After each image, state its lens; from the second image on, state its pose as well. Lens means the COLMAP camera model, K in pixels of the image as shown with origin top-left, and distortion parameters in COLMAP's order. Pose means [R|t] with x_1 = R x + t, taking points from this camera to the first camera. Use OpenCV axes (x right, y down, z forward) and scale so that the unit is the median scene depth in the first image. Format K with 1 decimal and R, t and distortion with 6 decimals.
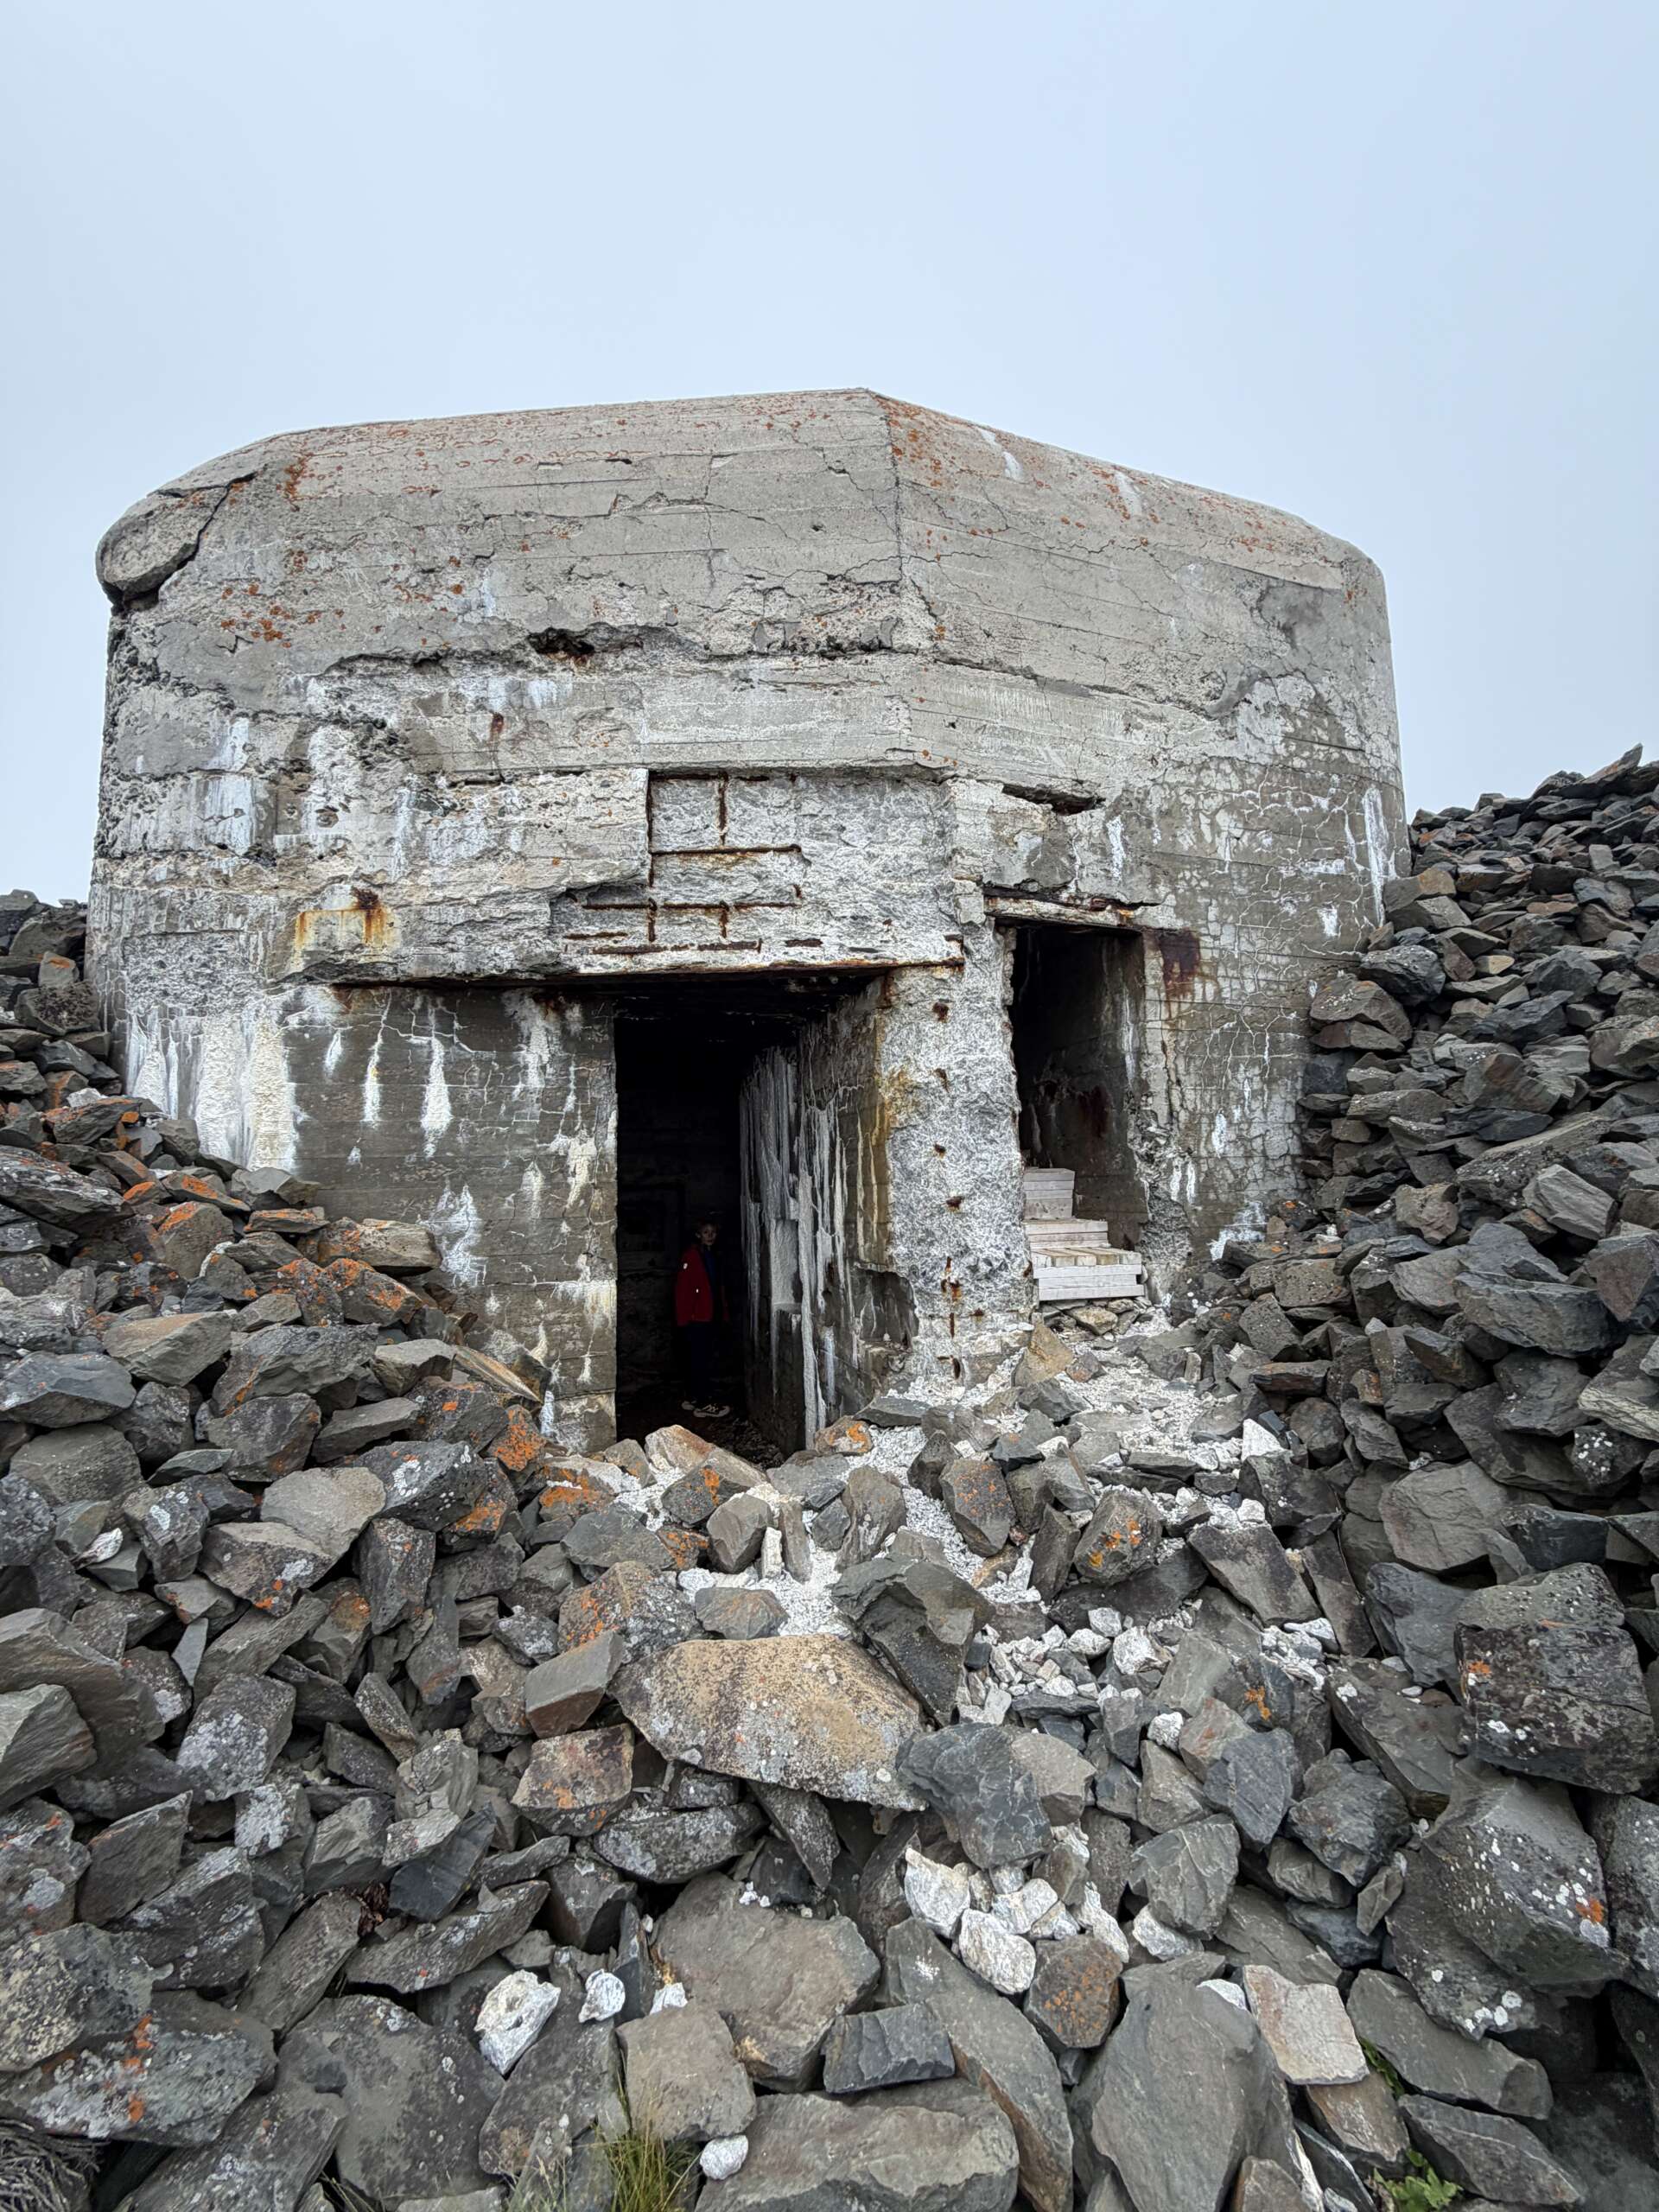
lens RADIAL K [[884.0, 0, 829.5], [0, 884.0, 1106.0], [0, 0, 1]] dist [0.023634, 0.000009]
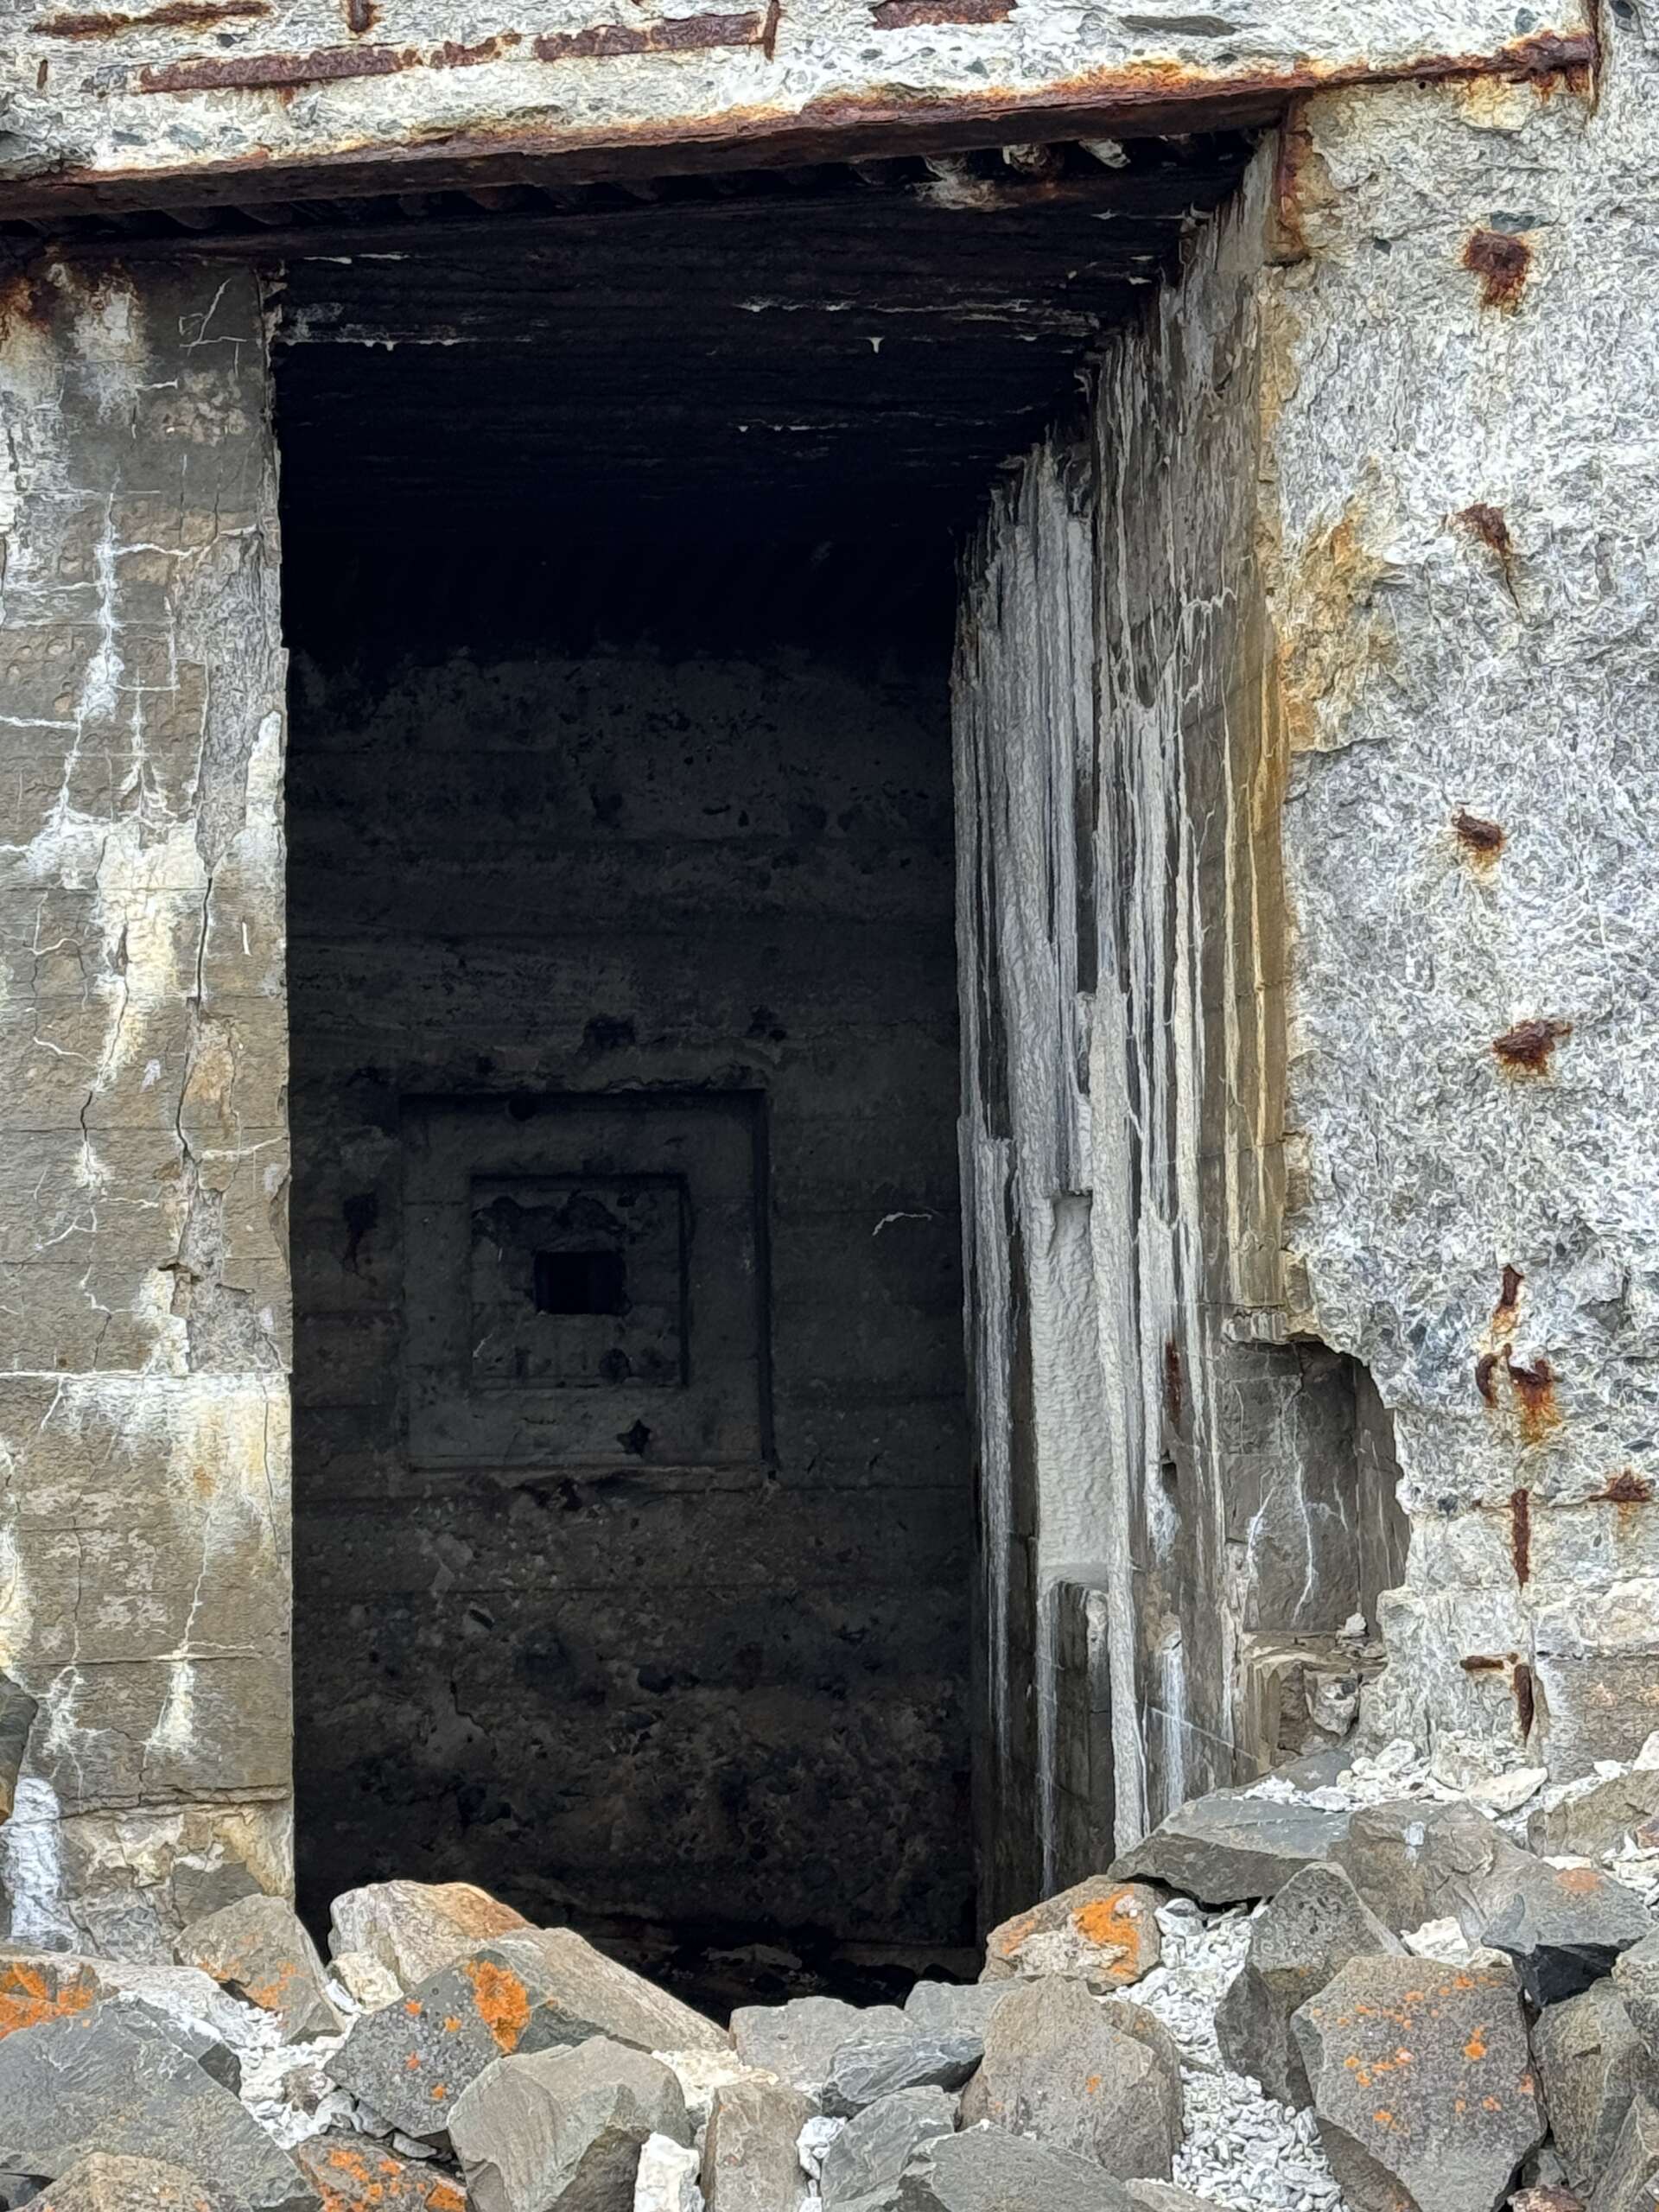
lens RADIAL K [[4797.0, 0, 829.5], [0, 4797.0, 1106.0], [0, 0, 1]] dist [0.226326, -0.277087]
pose [[0.974608, -0.000853, -0.223914, 0.233679], [0.014892, 0.998026, 0.061019, 0.037192], [0.223420, -0.062804, 0.972697, -0.331608]]
